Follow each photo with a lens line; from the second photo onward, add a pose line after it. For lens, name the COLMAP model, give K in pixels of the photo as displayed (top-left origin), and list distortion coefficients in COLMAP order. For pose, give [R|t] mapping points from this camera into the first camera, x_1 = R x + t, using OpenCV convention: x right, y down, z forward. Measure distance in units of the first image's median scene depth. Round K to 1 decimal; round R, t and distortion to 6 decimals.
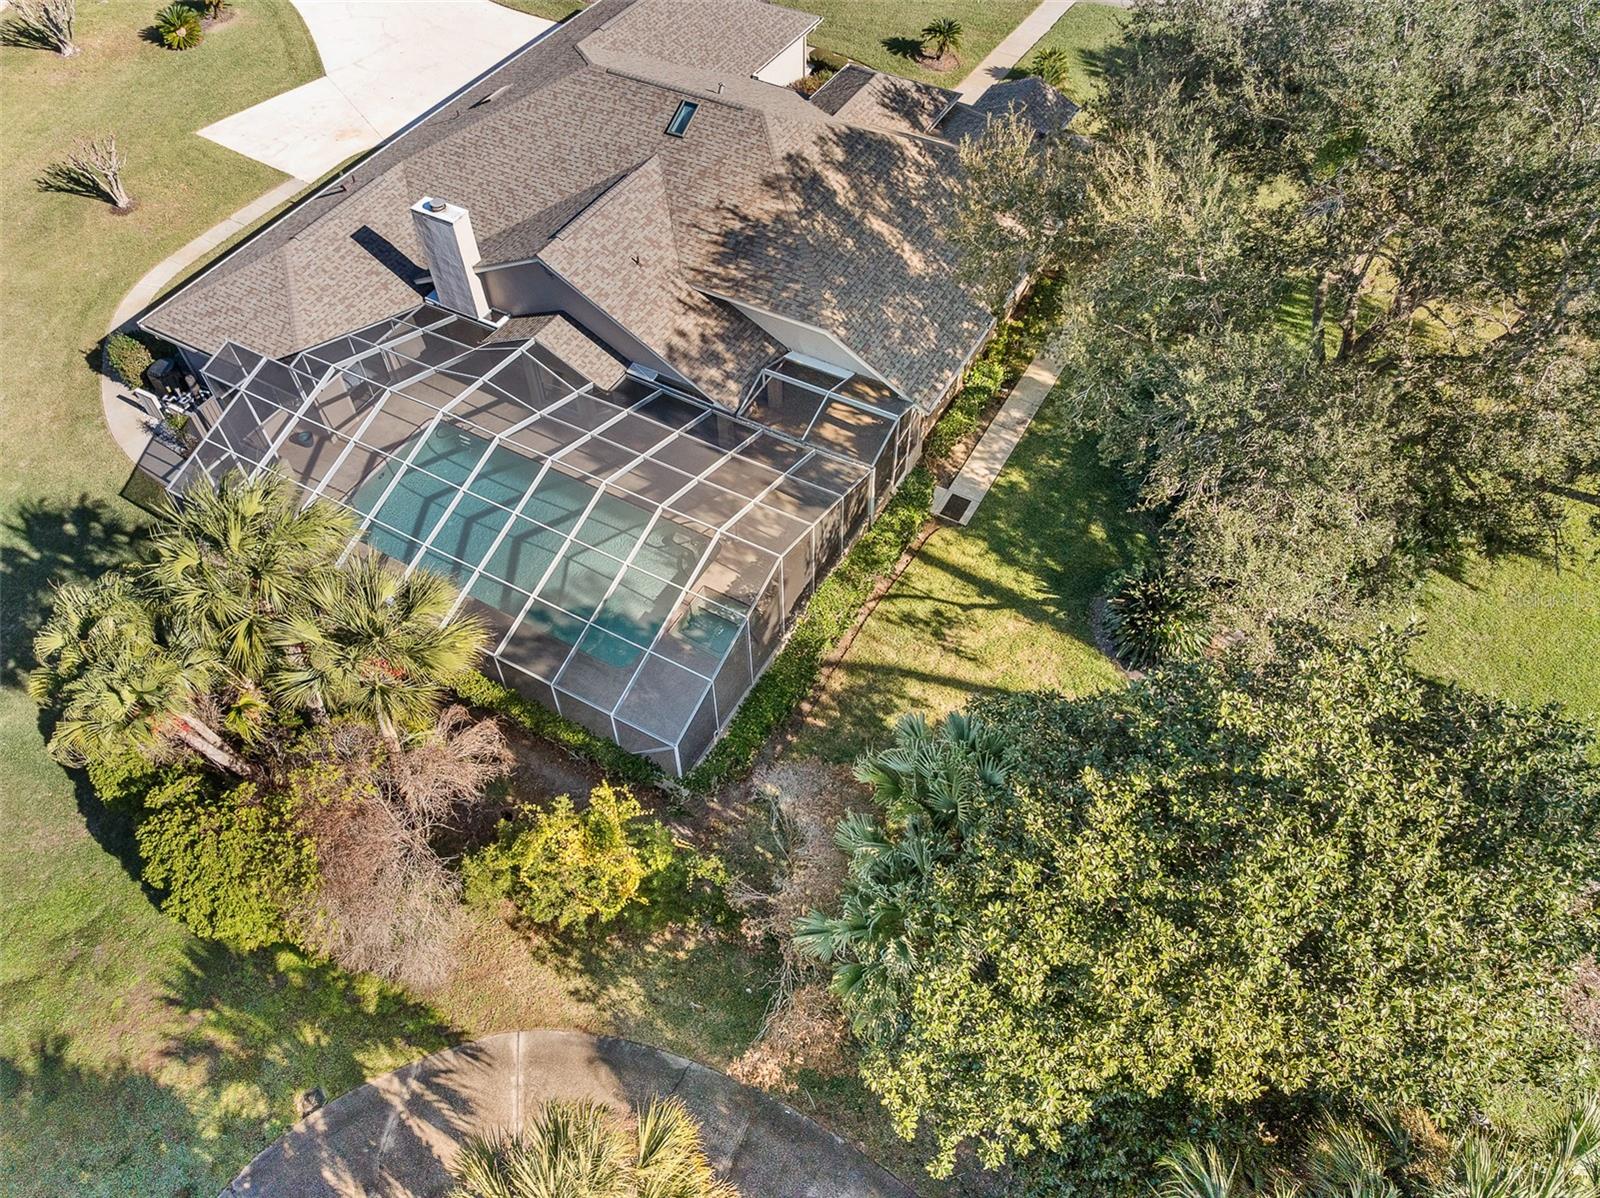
lens RADIAL K [[1114.3, 0, 801.3], [0, 1114.3, 648.5], [0, 0, 1]] dist [-0.033787, -0.001776]
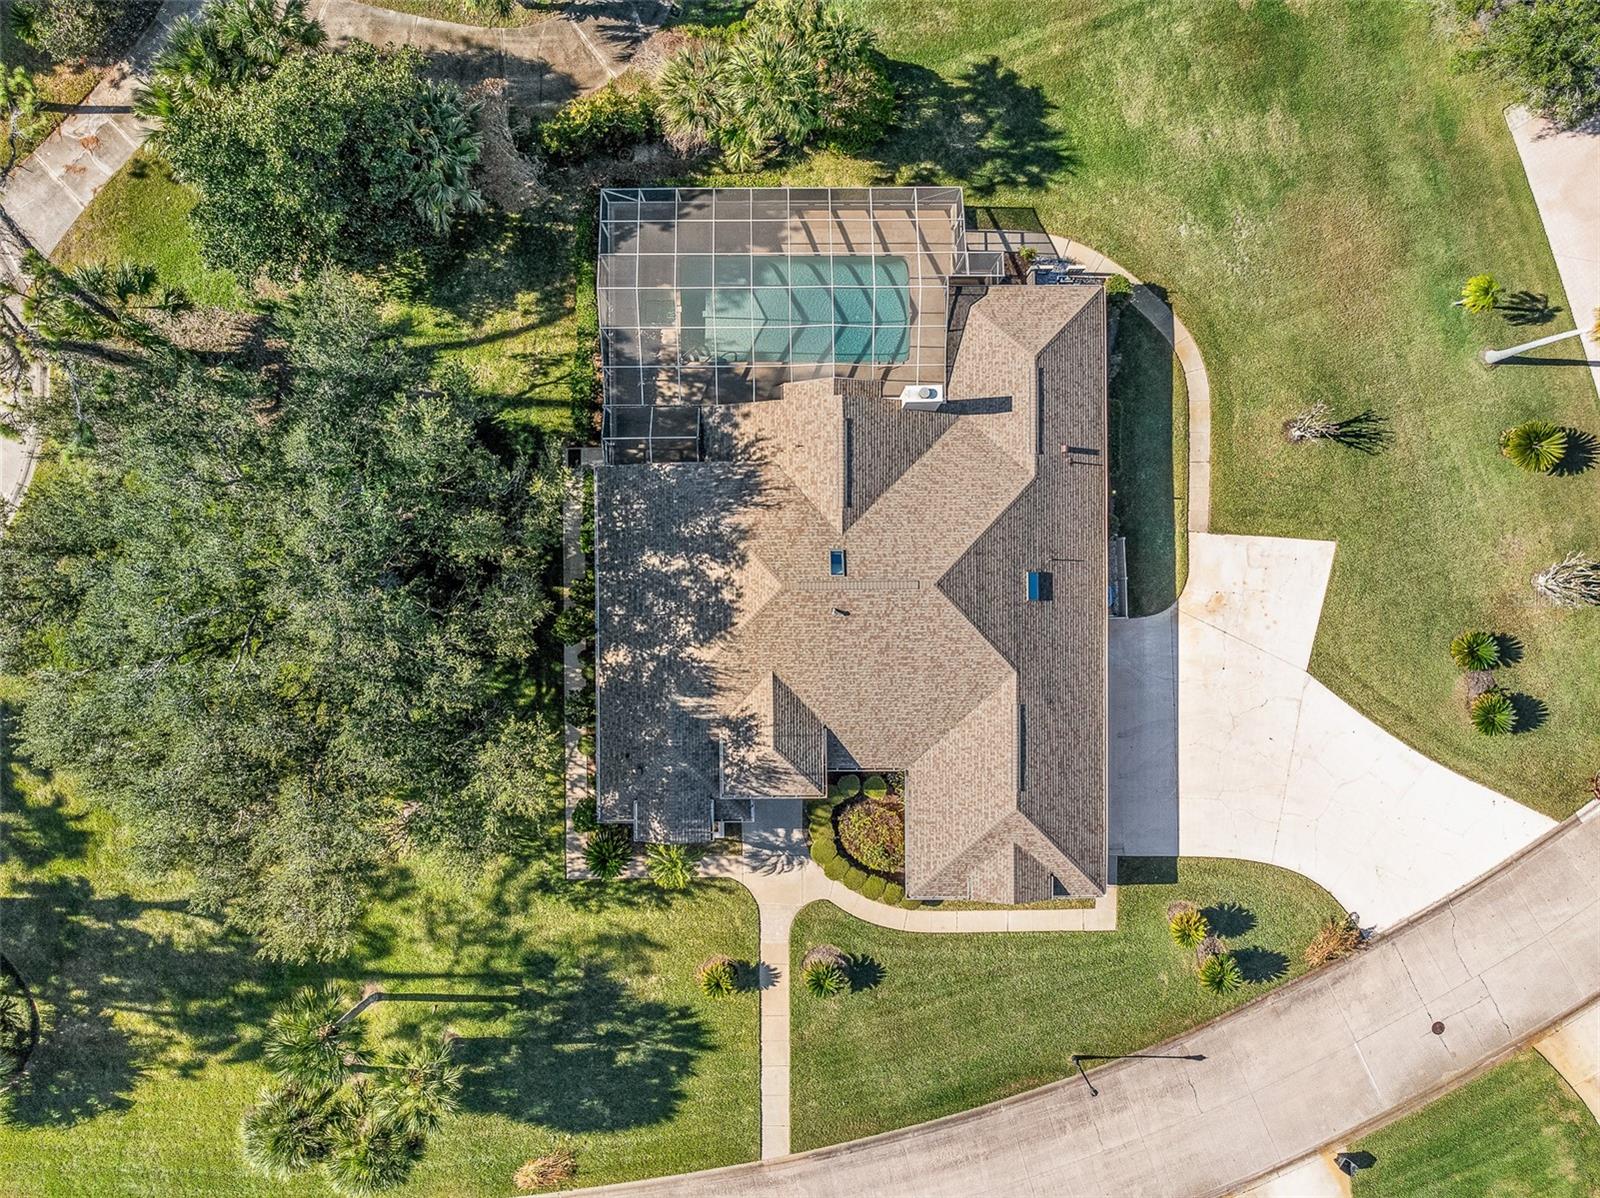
lens RADIAL K [[1127.1, 0, 807.7], [0, 1127.1, 595.7], [0, 0, 1]] dist [-0.037908, -0.005895]
pose [[-0.866422, 0.499285, -0.005246, -0.051955], [-0.396630, -0.681823, 0.614656, -1.522212], [0.303312, 0.534632, 0.788778, -0.082849]]
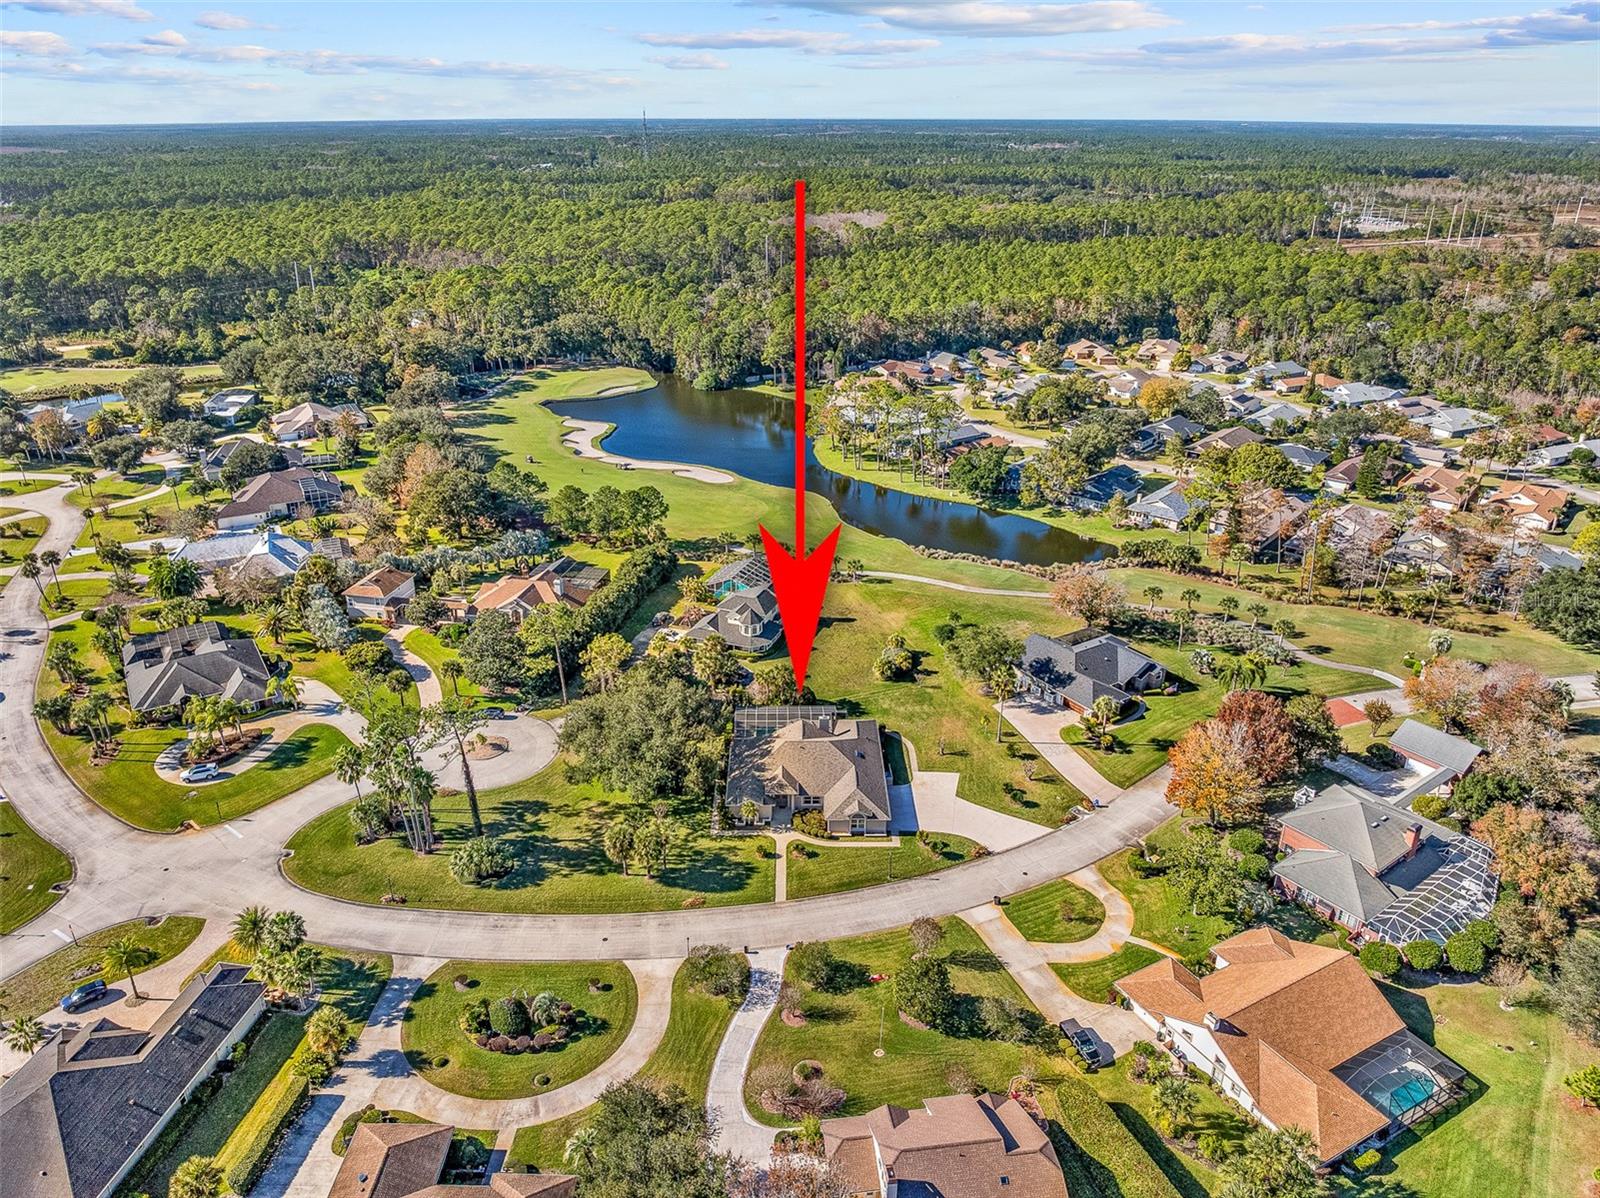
lens RADIAL K [[1127.1, 0, 807.7], [0, 1127.1, 595.7], [0, 0, 1]] dist [-0.037908, -0.005895]
pose [[-0.860985, 0.195649, -0.469496, 2.348267], [-0.401552, 0.305094, 0.863524, -5.627698], [0.312188, 0.932008, -0.184118, 1.517414]]
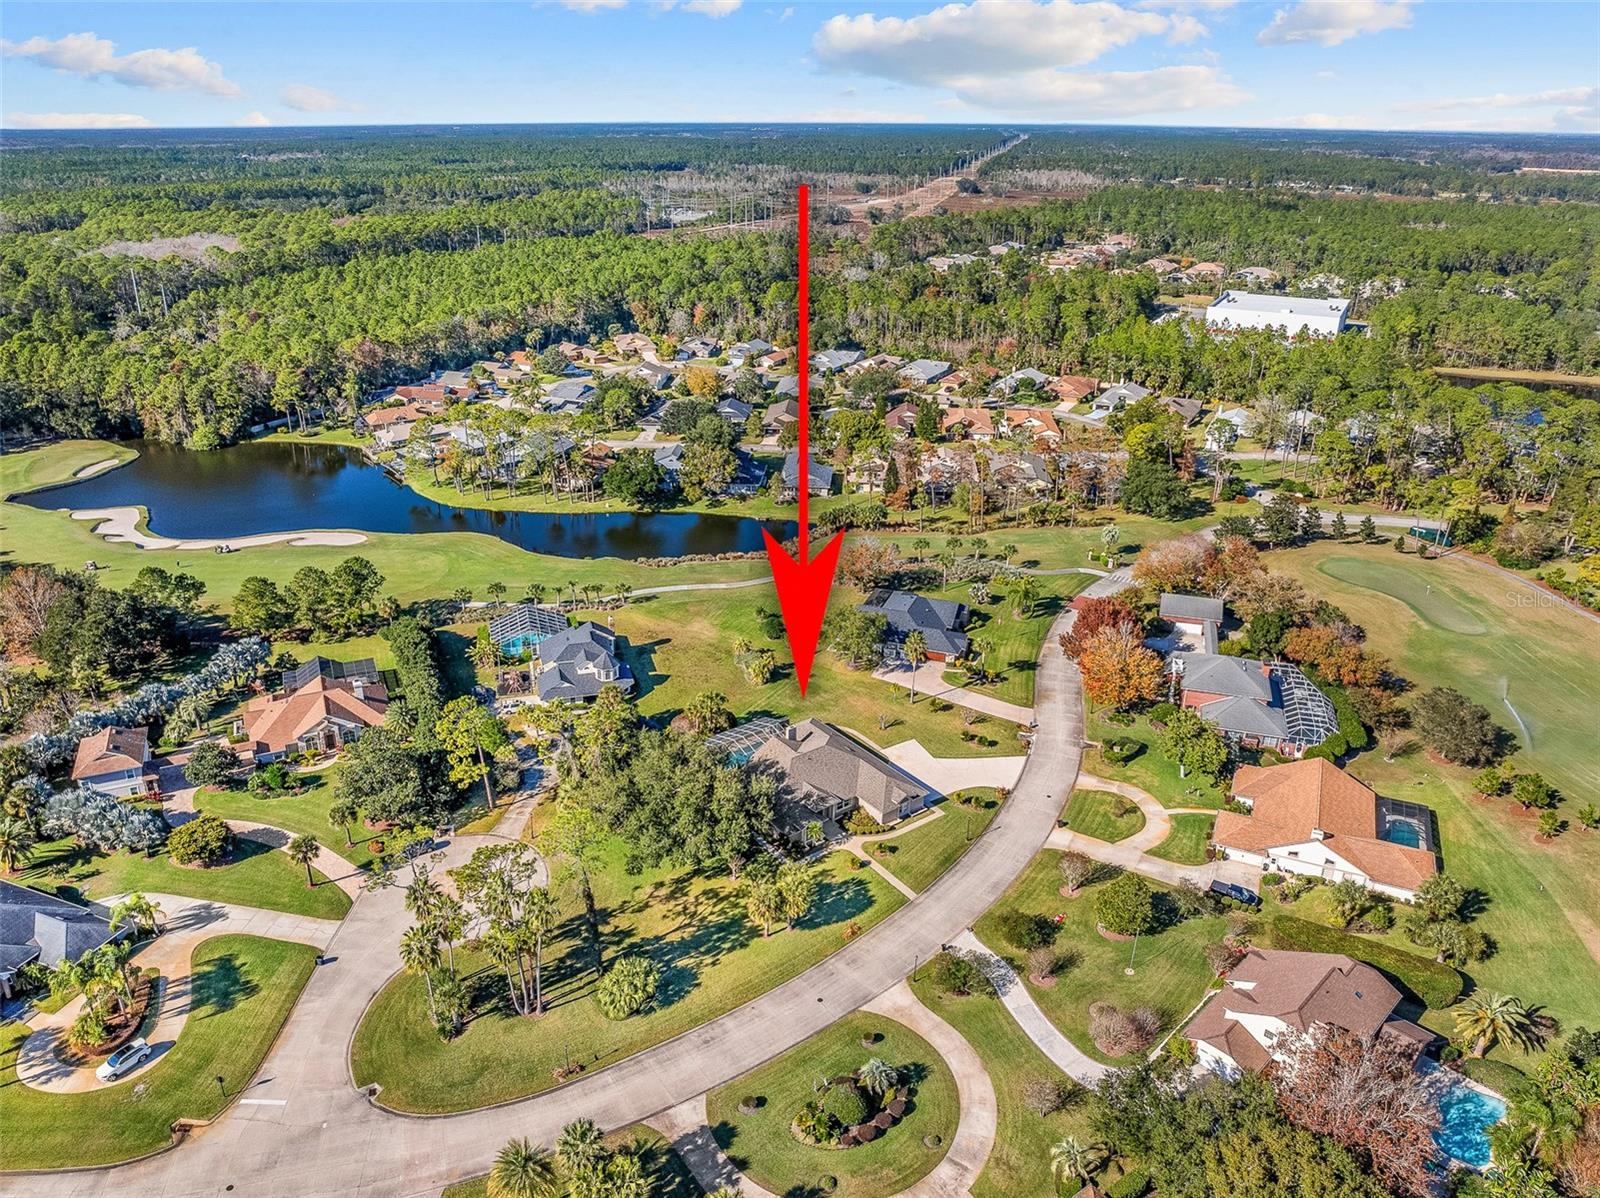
lens RADIAL K [[1114.0, 0, 800.0], [0, 1114.0, 599.0], [0, 0, 1]] dist [-0.035491, -0.002226]
pose [[-0.392933, 0.358964, -0.846610, 4.283473], [-0.723654, 0.447355, 0.525545, -3.788023], [0.567388, 0.819157, 0.083985, 0.052956]]
